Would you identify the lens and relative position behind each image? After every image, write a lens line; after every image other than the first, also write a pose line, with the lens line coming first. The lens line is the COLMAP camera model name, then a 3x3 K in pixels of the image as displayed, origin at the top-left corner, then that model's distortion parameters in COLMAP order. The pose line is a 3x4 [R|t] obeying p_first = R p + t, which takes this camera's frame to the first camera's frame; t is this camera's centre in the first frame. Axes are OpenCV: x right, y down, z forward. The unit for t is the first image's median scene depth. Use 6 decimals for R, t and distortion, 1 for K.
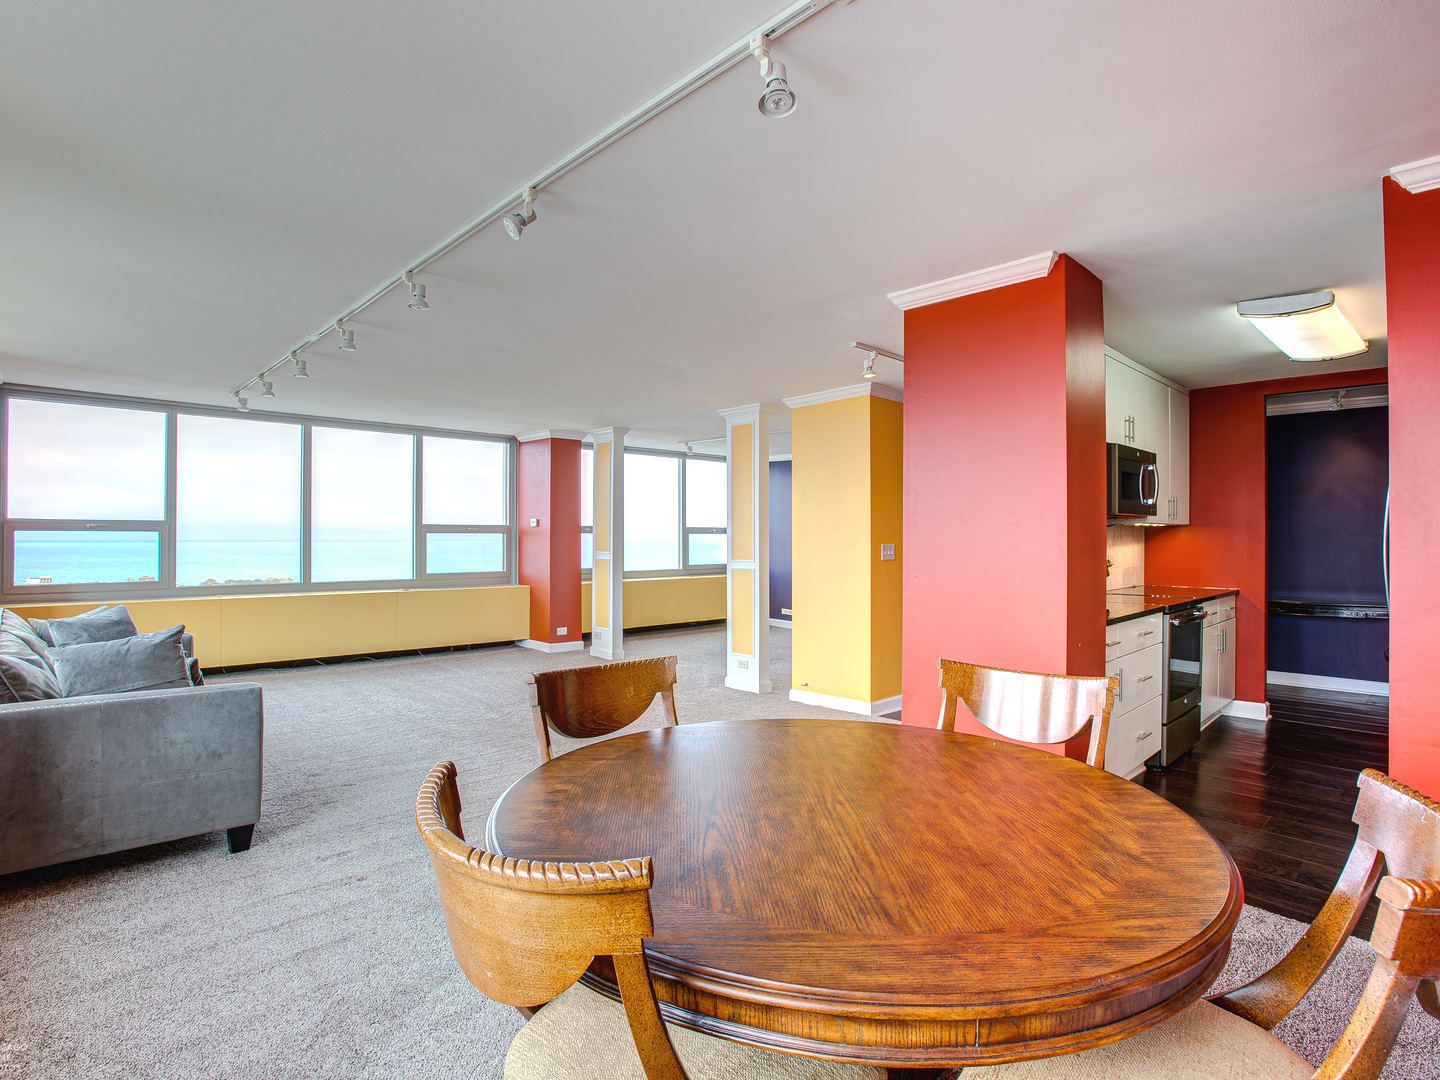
lens RADIAL K [[744.2, 0, 723.1], [0, 744.2, 532.8], [0, 0, 1]] dist [-0.079682, 0.034843]
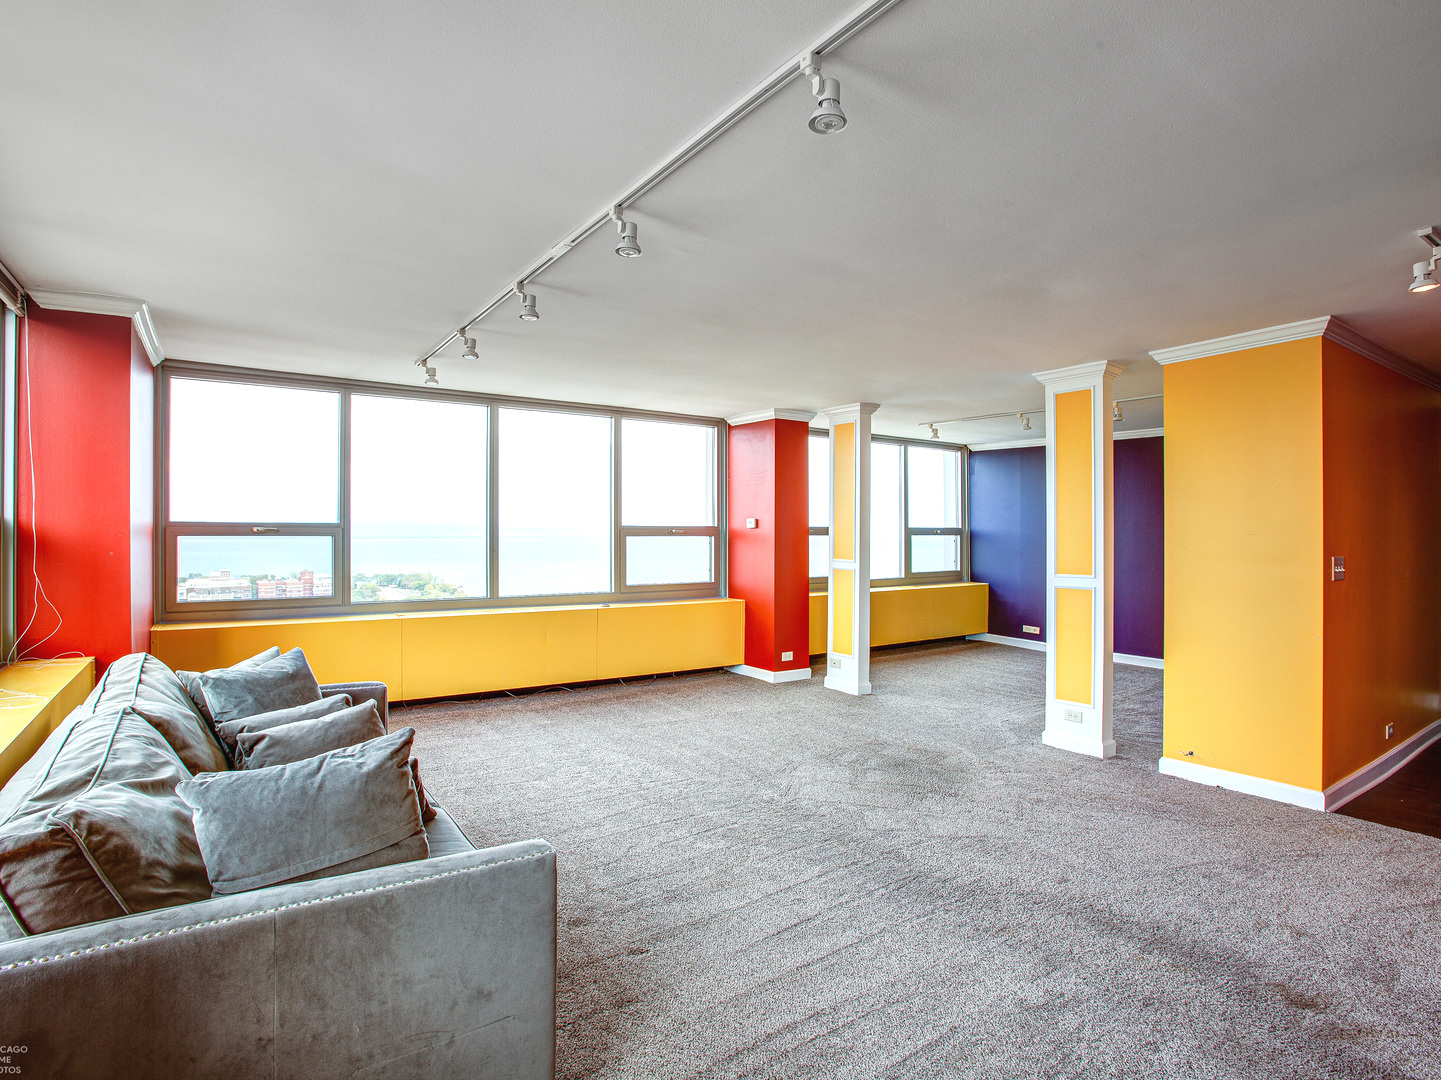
lens RADIAL K [[744.8, 0, 723.6], [0, 744.8, 532.8], [0, 0, 1]] dist [-0.079682, 0.034843]
pose [[0.987810, -0.001223, -0.155657, -0.220377], [0.001833, 0.999991, 0.003771, -0.008695], [0.155651, -0.004010, 0.987804, 0.252256]]
